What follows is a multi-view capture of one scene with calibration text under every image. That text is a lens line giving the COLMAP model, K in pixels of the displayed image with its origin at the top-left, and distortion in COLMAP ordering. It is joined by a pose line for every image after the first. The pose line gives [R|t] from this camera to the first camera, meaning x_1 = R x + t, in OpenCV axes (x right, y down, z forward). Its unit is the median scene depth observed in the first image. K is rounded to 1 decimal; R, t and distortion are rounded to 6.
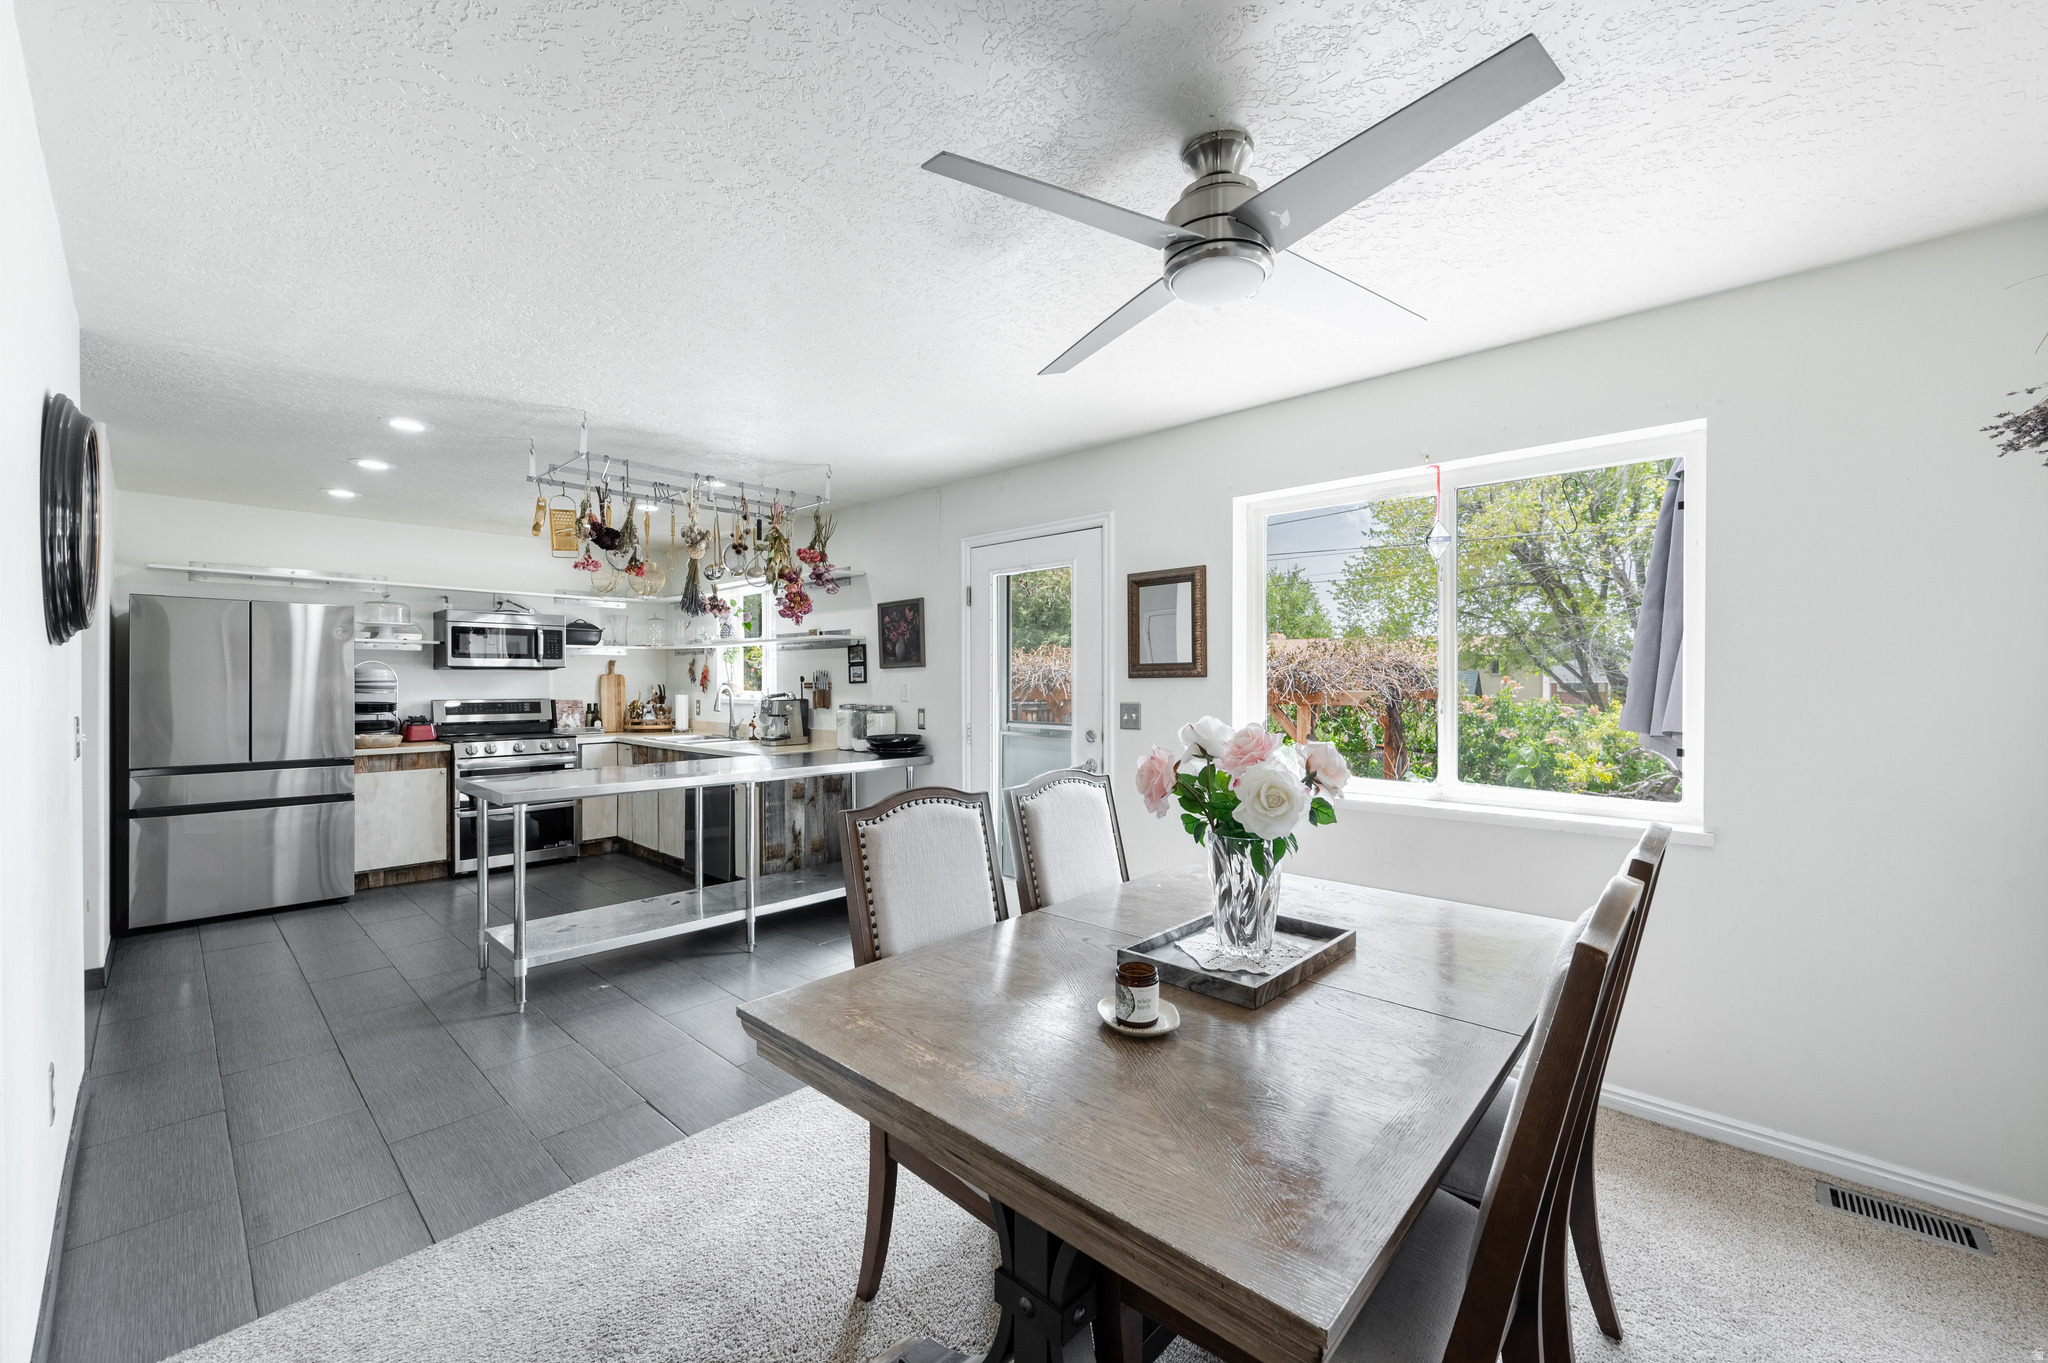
lens RADIAL K [[804.6, 0, 1029.5], [0, 804.6, 678.8], [0, 0, 1]] dist [-0.003669, 0.000742]
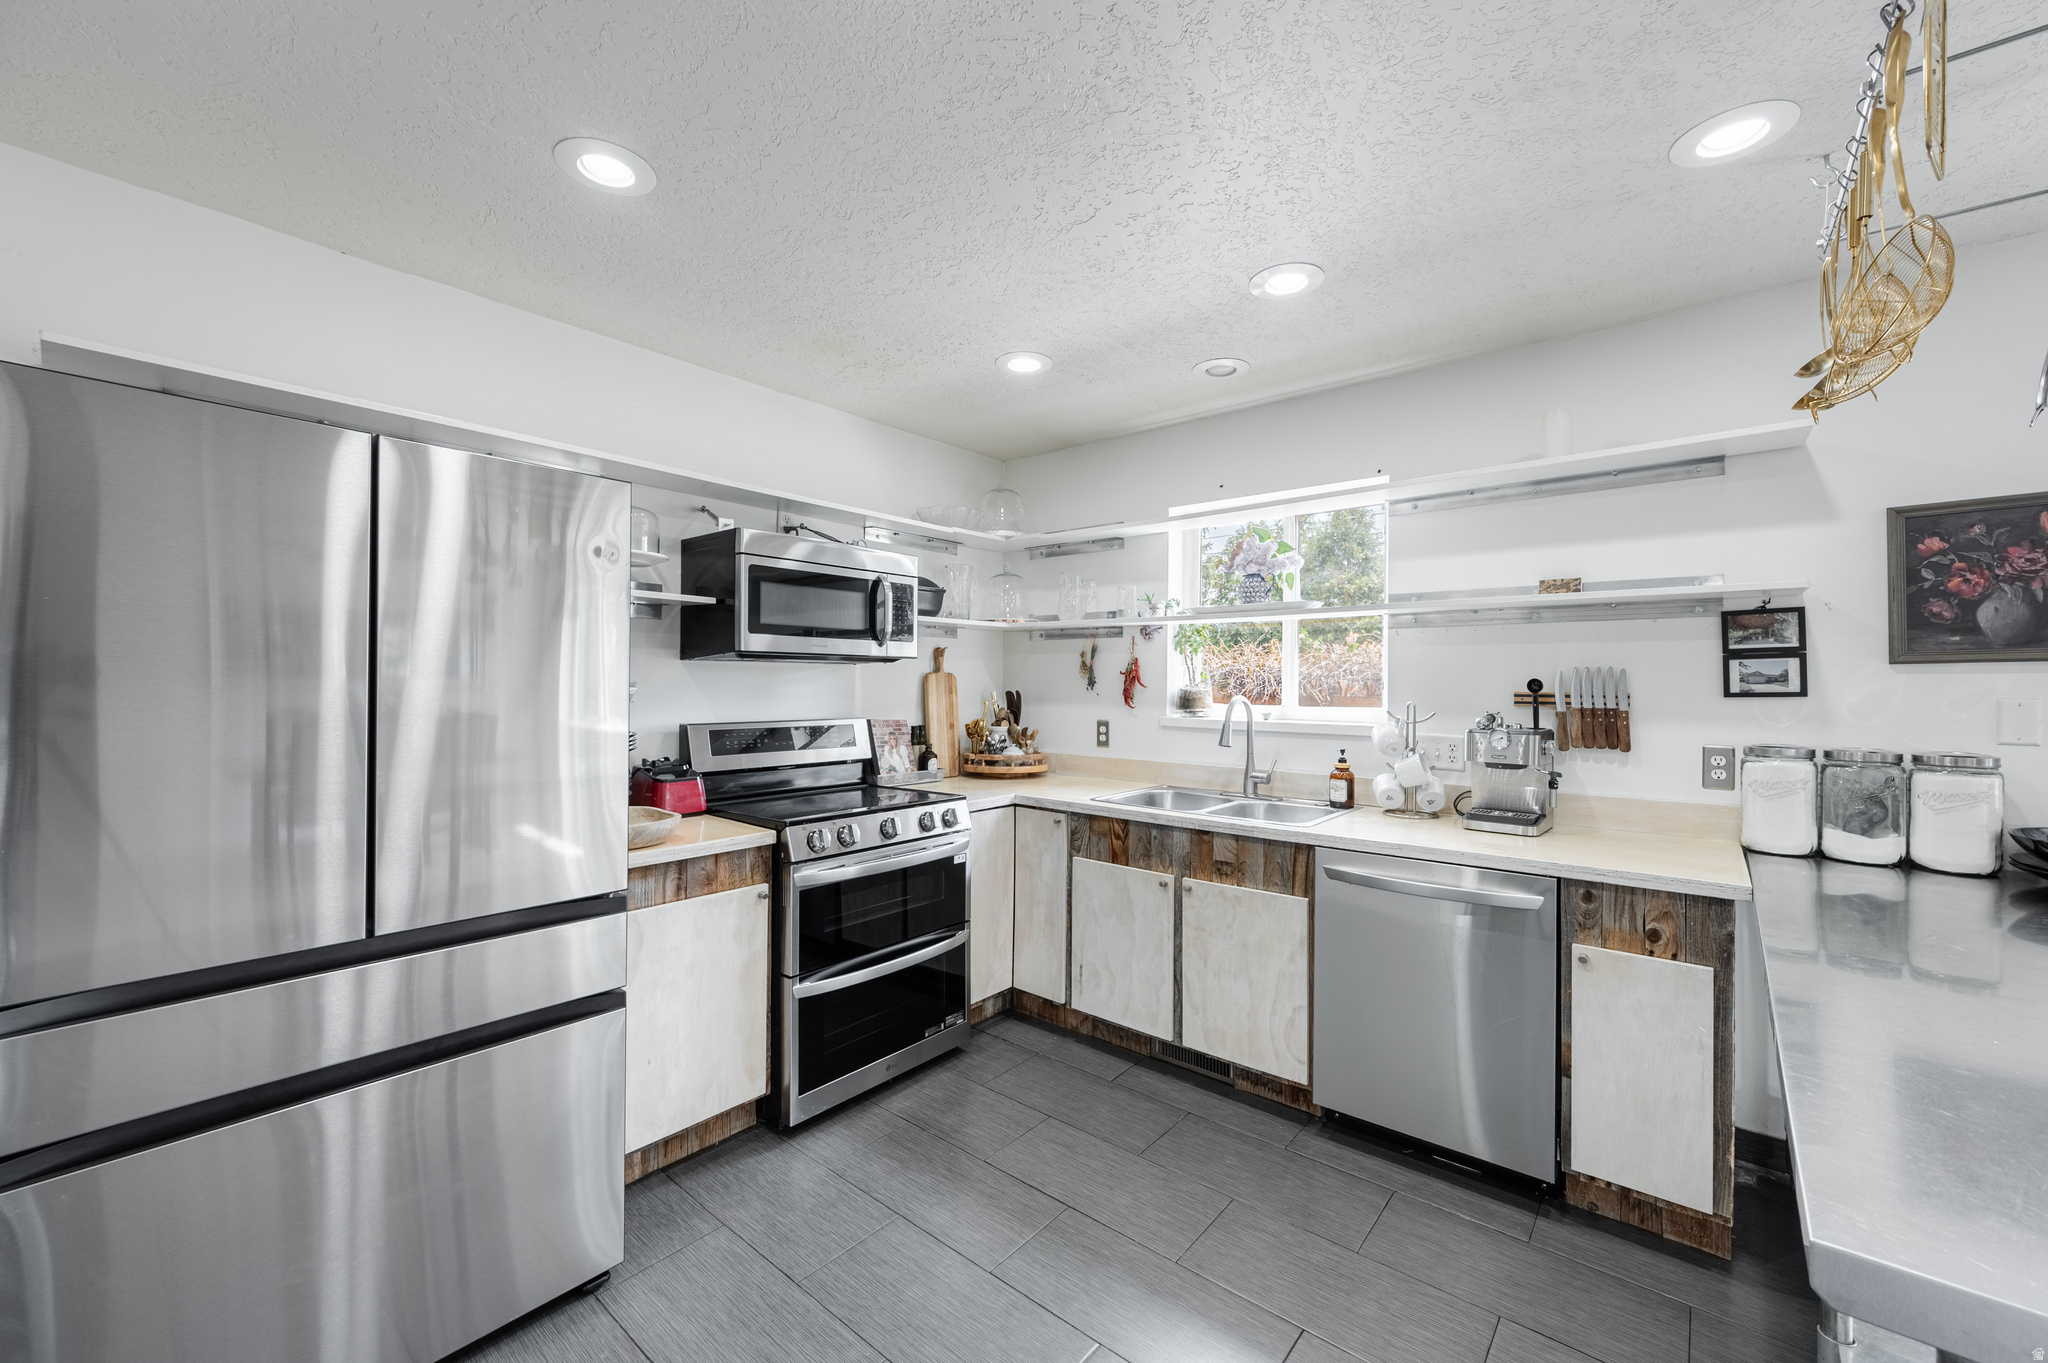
lens RADIAL K [[804.6, 0, 1021.1], [0, 804.6, 679.9], [0, 0, 1]] dist [-0.003669, 0.000742]
pose [[0.998704, 0.007118, 0.050390, -0.603779], [-0.007040, 0.999974, -0.001729, -0.000031], [-0.050401, 0.001372, 0.998728, 0.550074]]
